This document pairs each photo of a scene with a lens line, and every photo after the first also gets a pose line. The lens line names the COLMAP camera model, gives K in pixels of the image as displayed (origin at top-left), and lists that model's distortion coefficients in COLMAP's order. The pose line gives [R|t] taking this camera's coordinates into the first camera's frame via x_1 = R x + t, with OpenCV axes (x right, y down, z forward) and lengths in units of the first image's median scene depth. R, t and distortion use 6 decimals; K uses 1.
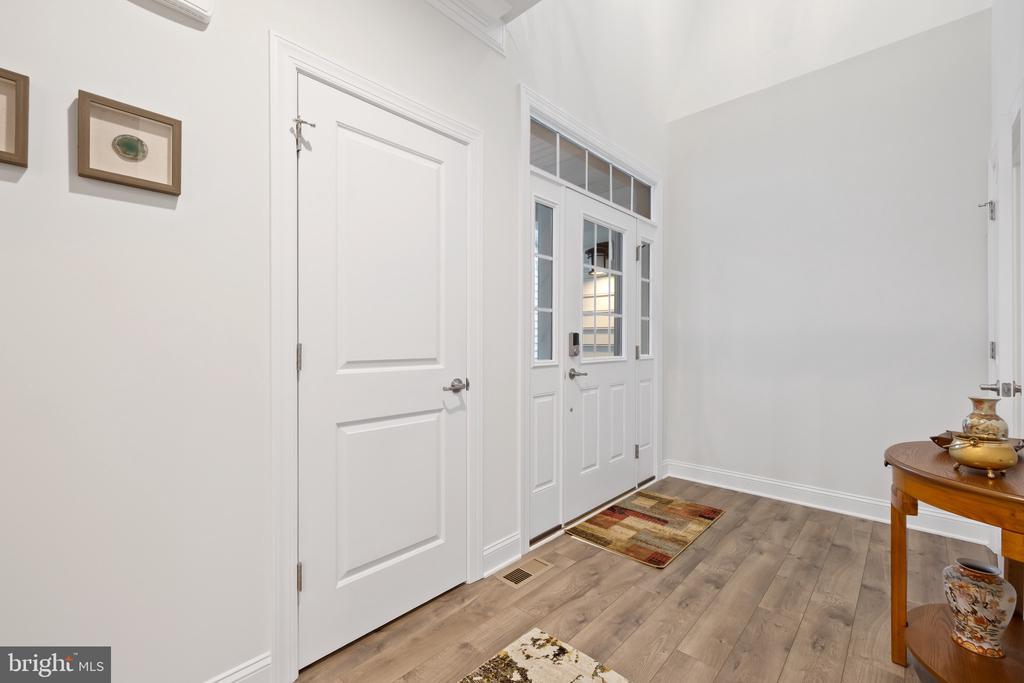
lens RADIAL K [[435.6, 0, 512.7], [0, 435.6, 341.1], [0, 0, 1]] dist [0.014268, -0.000039]
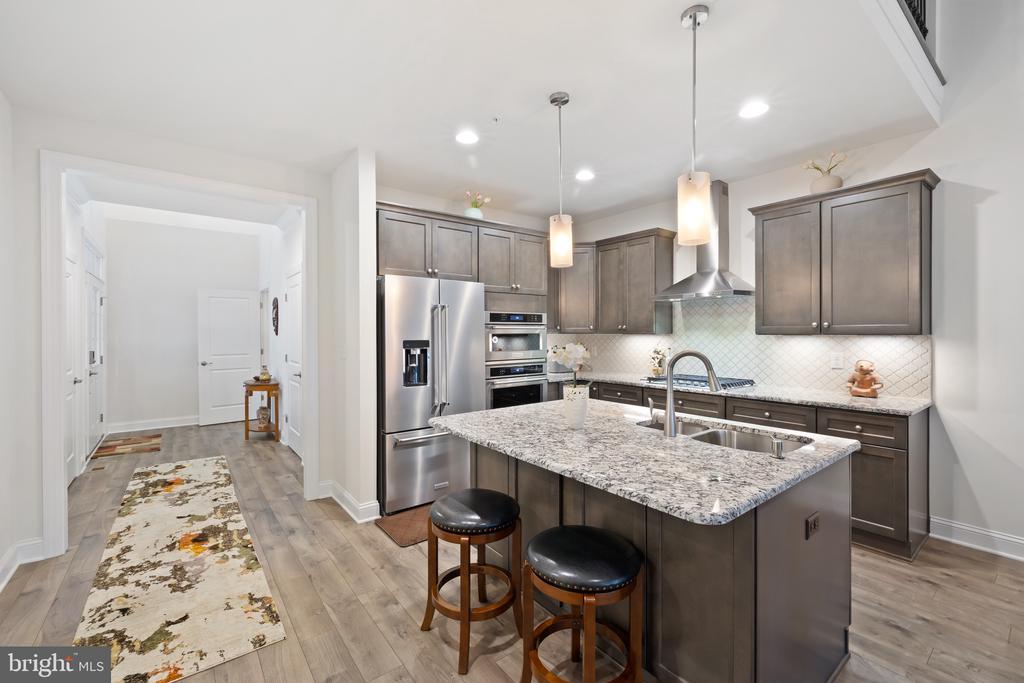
lens RADIAL K [[435.6, 0, 516.4], [0, 435.6, 338.0], [0, 0, 1]] dist [0.014268, -0.000039]
pose [[0.159728, -0.009576, 0.987115, -1.359498], [0.001024, 0.999954, 0.009535, -0.085679], [-0.987160, -0.000512, 0.159731, -1.027099]]
